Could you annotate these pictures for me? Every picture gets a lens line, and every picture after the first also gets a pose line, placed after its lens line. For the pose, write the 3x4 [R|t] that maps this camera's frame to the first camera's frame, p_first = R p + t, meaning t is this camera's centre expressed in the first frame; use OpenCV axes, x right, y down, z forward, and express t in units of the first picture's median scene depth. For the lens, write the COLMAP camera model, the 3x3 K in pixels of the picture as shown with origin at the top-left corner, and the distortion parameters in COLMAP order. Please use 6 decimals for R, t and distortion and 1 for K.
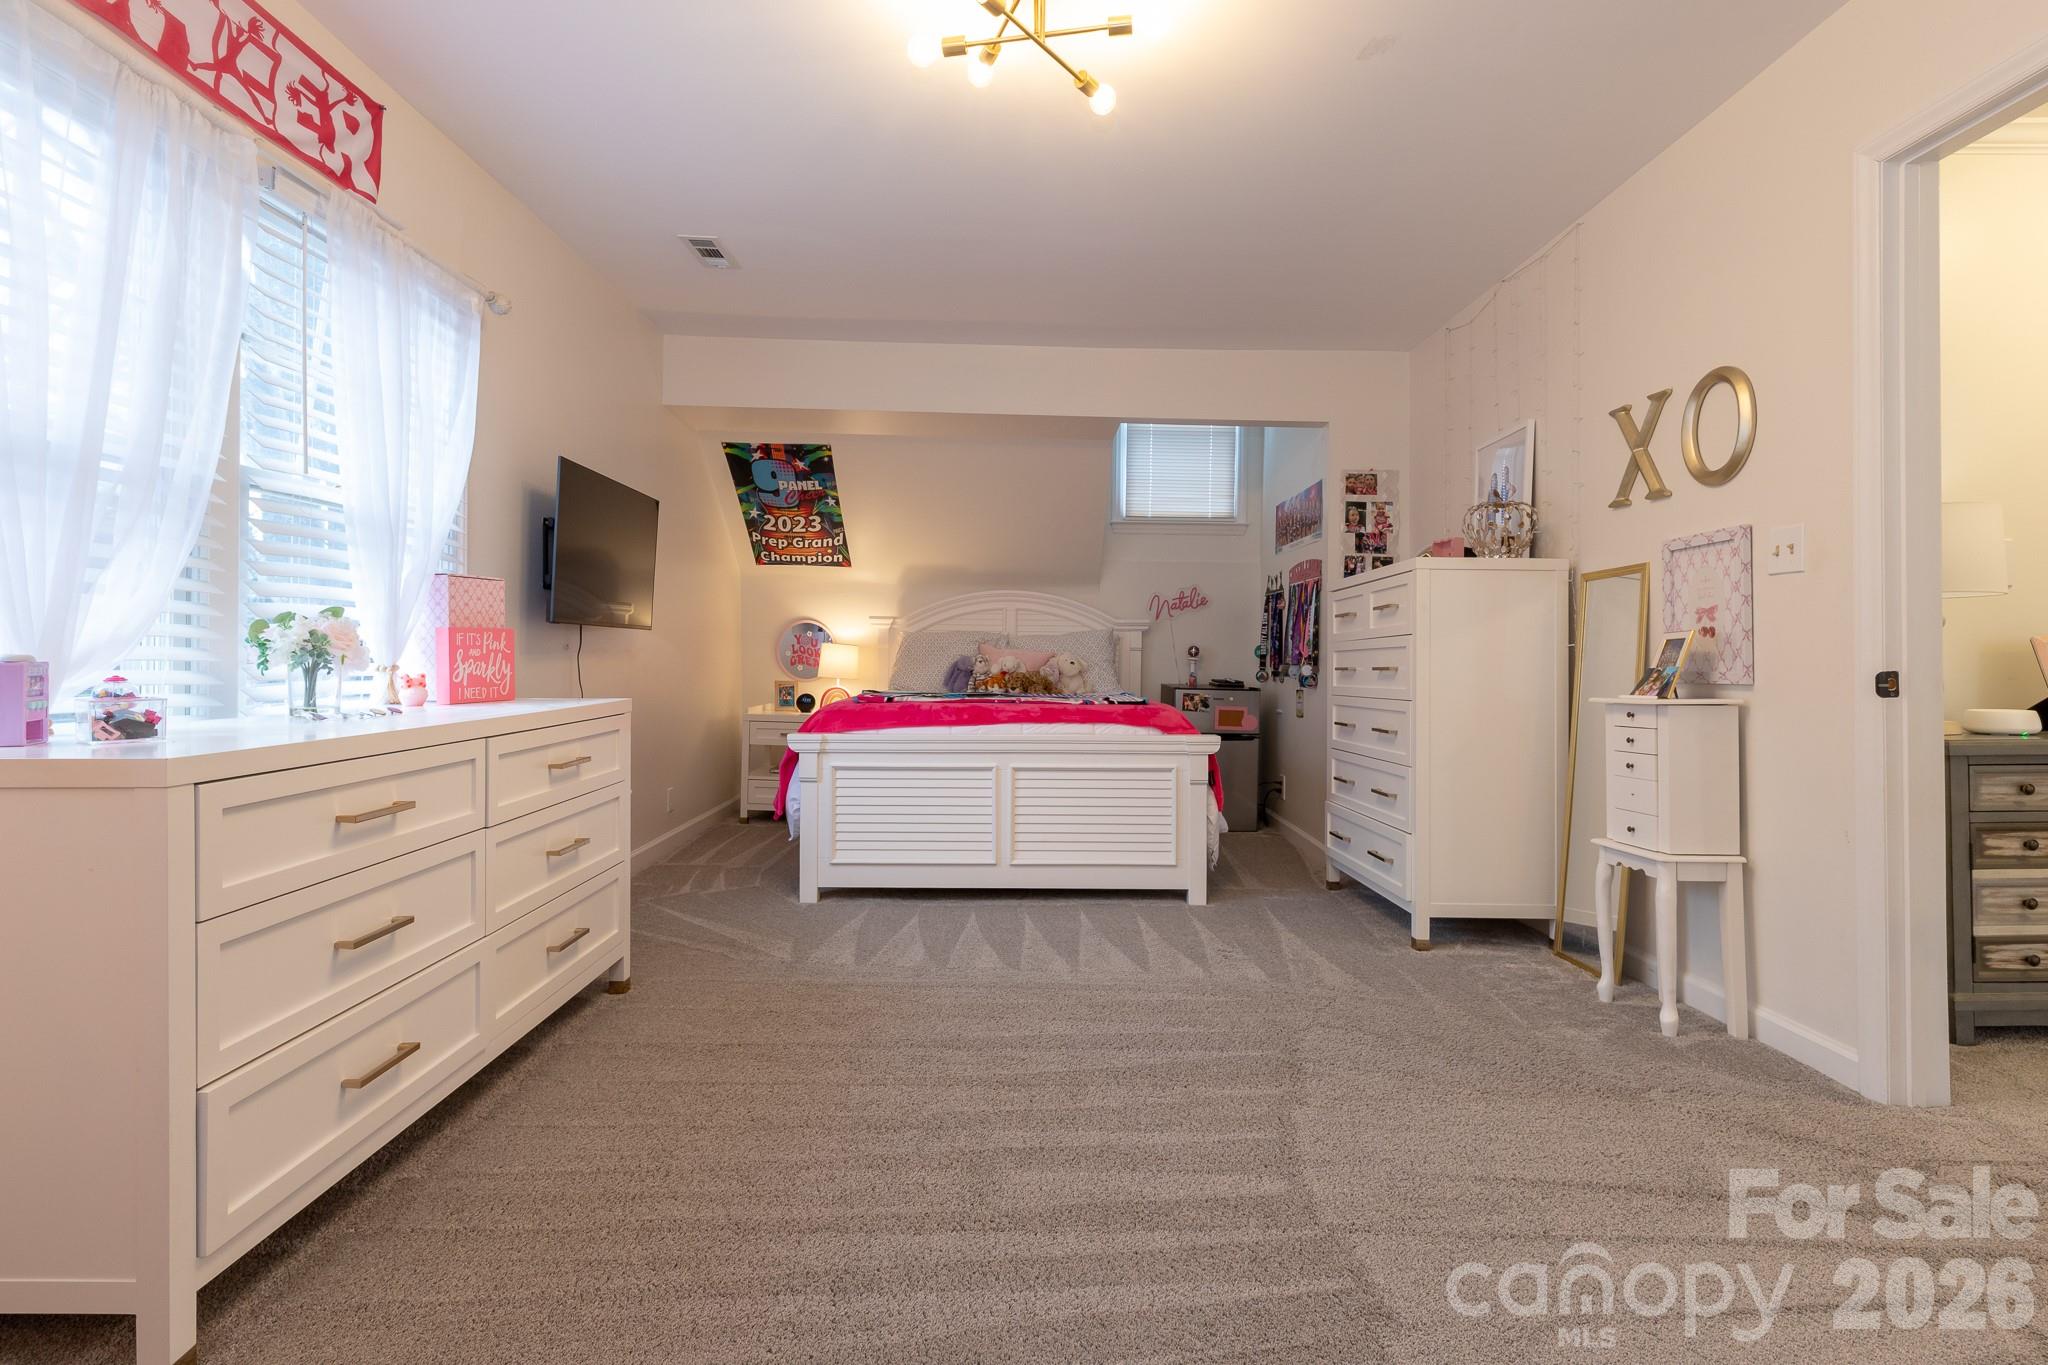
lens RADIAL K [[997.5, 0, 1028.4], [0, 997.5, 681.5], [0, 0, 1]] dist [-0.002873, -0.000277]
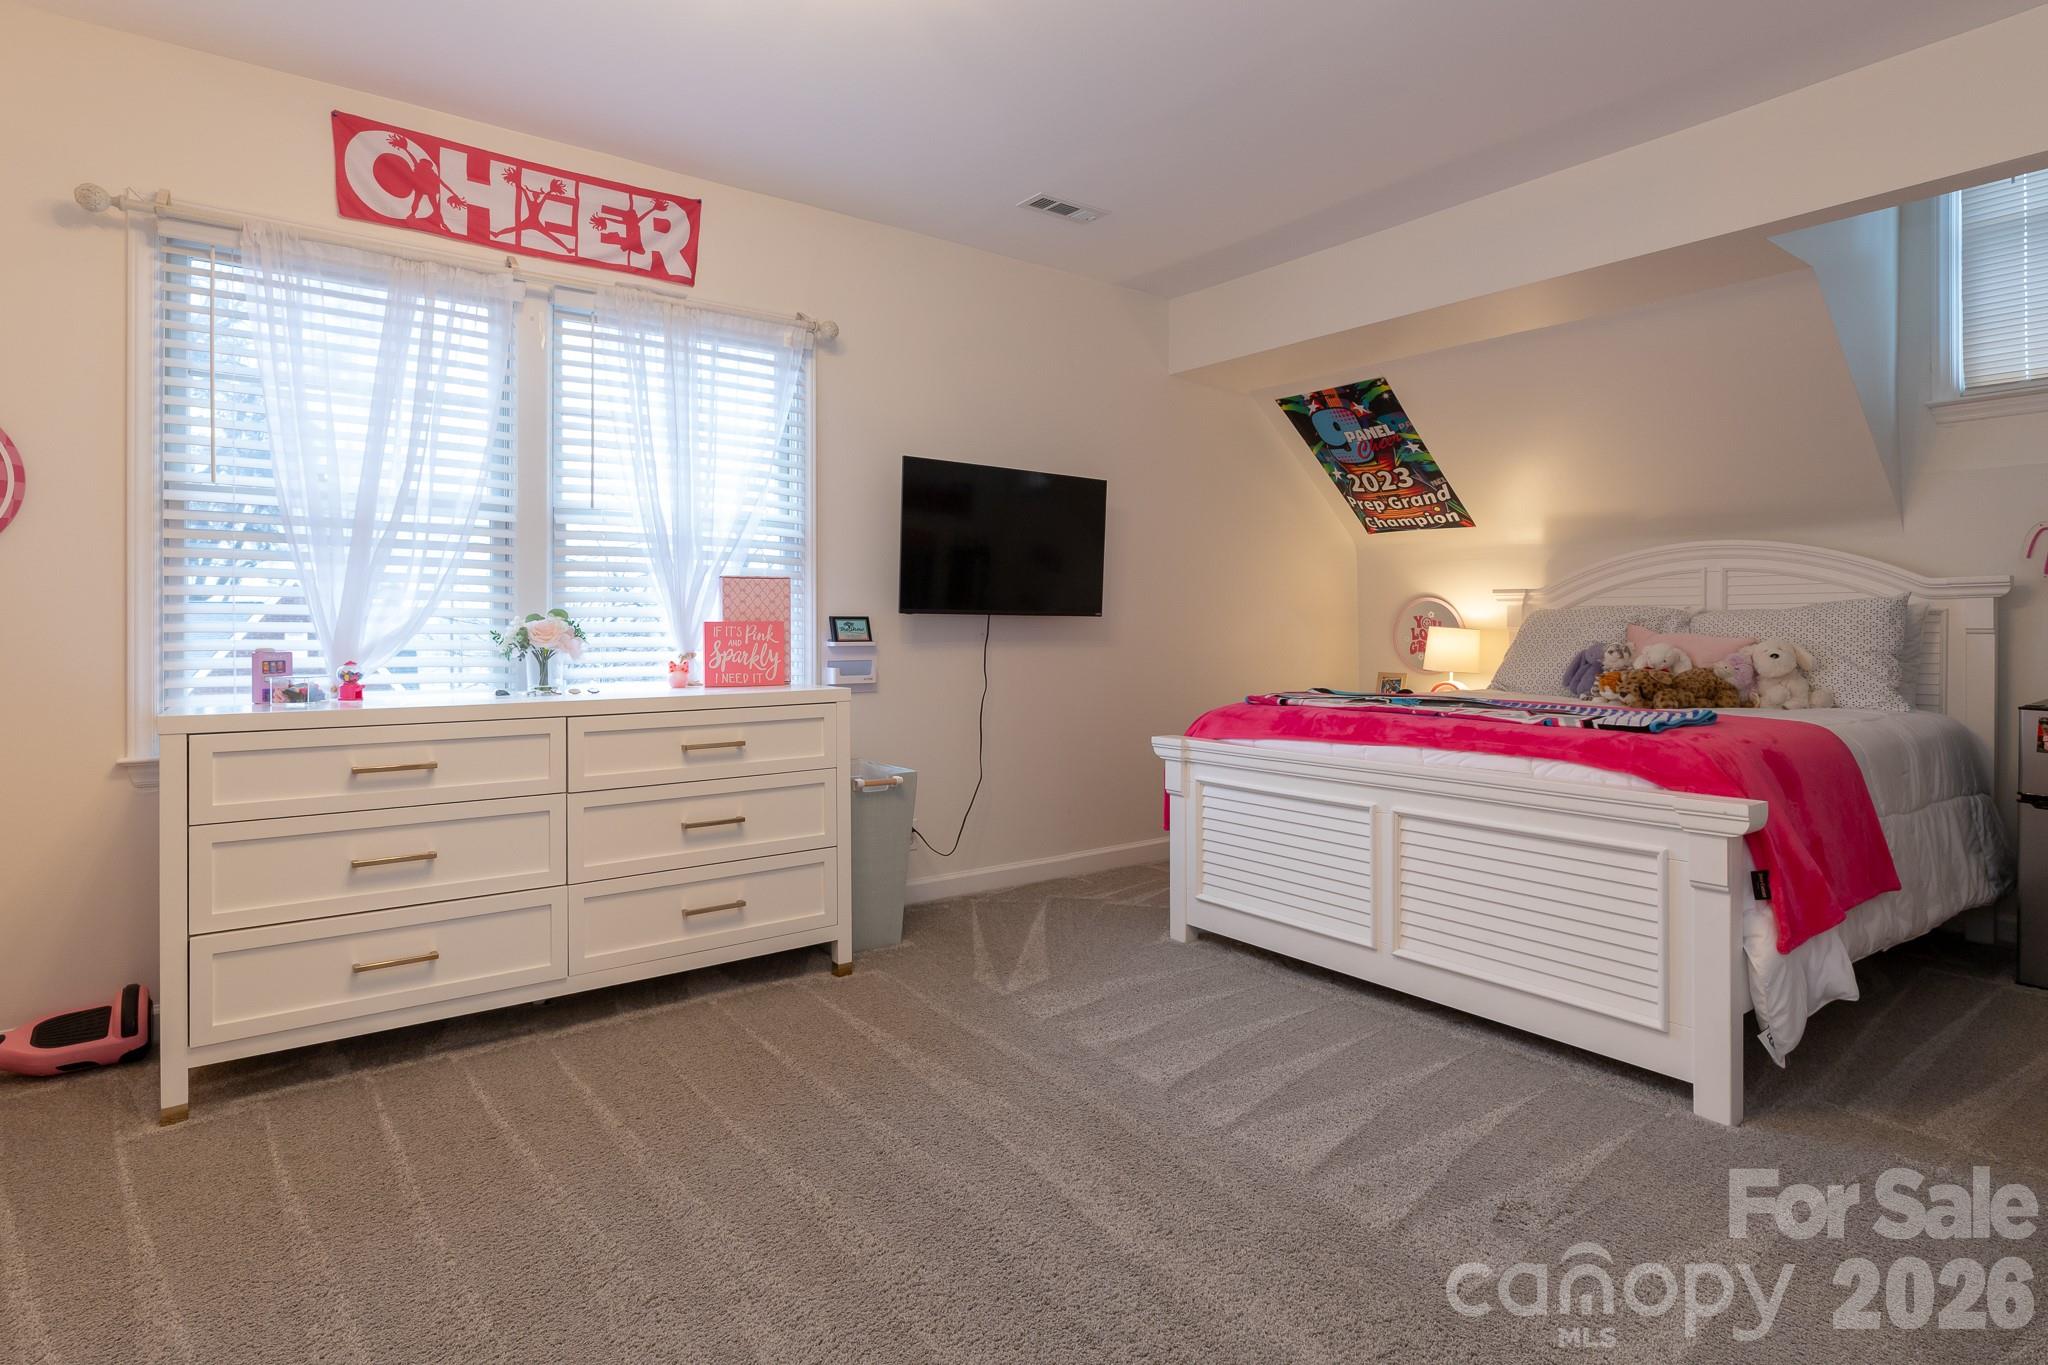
lens RADIAL K [[1044.4, 0, 1021.2], [0, 1044.4, 642.8], [0, 0, 1]] dist [0.000507, 0.000130]
pose [[0.577605, 0.002062, -0.816314, 0.407355], [-0.019296, 0.999752, -0.011128, -0.014651], [0.816088, 0.022179, 0.577501, 0.376165]]
